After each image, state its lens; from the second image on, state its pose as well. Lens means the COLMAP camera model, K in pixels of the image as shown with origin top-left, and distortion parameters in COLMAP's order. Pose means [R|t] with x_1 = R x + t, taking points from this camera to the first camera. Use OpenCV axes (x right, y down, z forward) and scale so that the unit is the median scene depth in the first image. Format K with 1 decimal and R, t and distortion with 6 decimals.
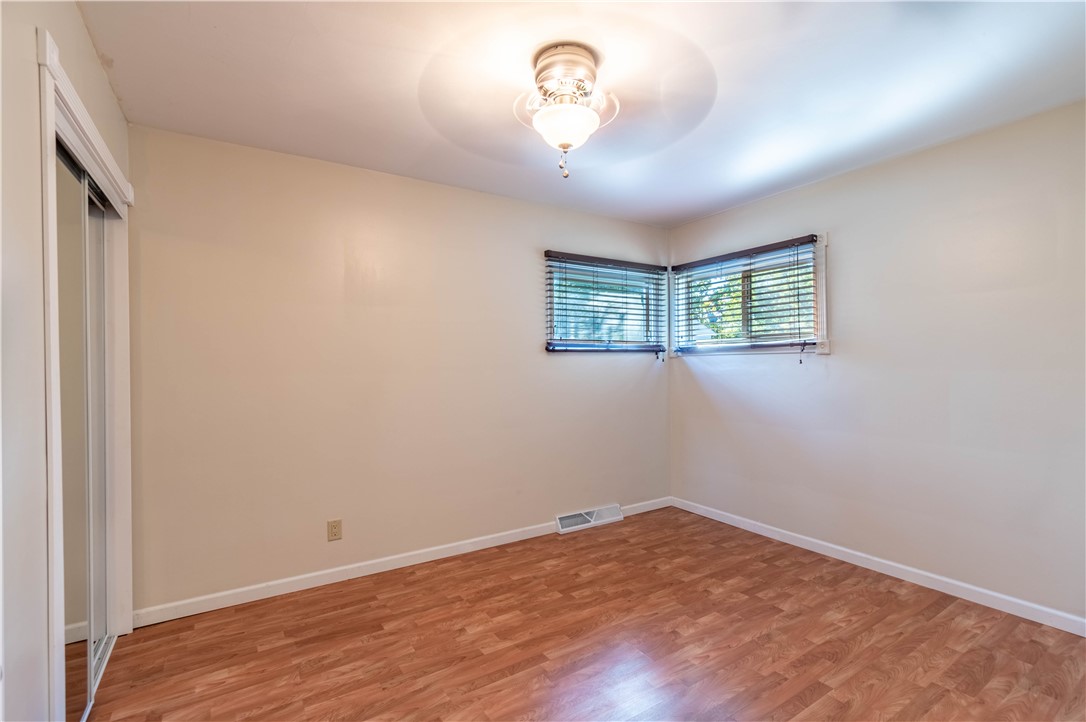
lens RADIAL K [[479.5, 0, 546.7], [0, 479.5, 361.3], [0, 0, 1]] dist [0.001142, 0.000382]
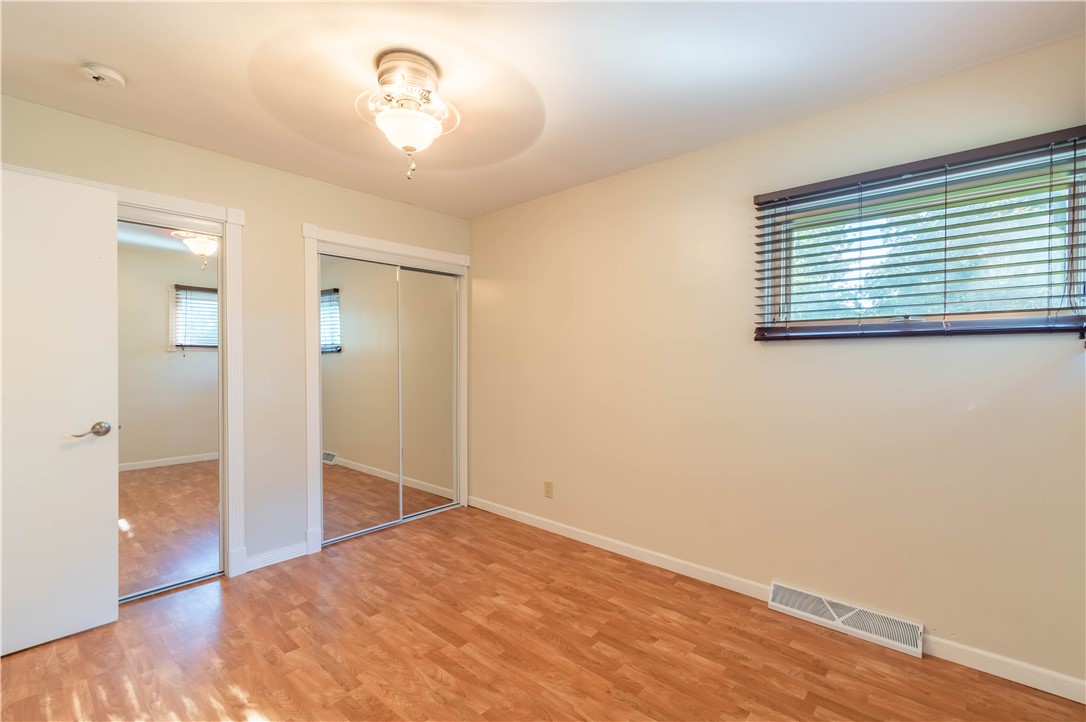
lens RADIAL K [[479.5, 0, 546.7], [0, 479.5, 361.3], [0, 0, 1]] dist [0.001142, 0.000382]
pose [[0.299804, 0.022425, -0.953737, 0.759260], [-0.005290, 0.999747, 0.021845, -0.002411], [0.953986, -0.001504, 0.299847, 0.656964]]
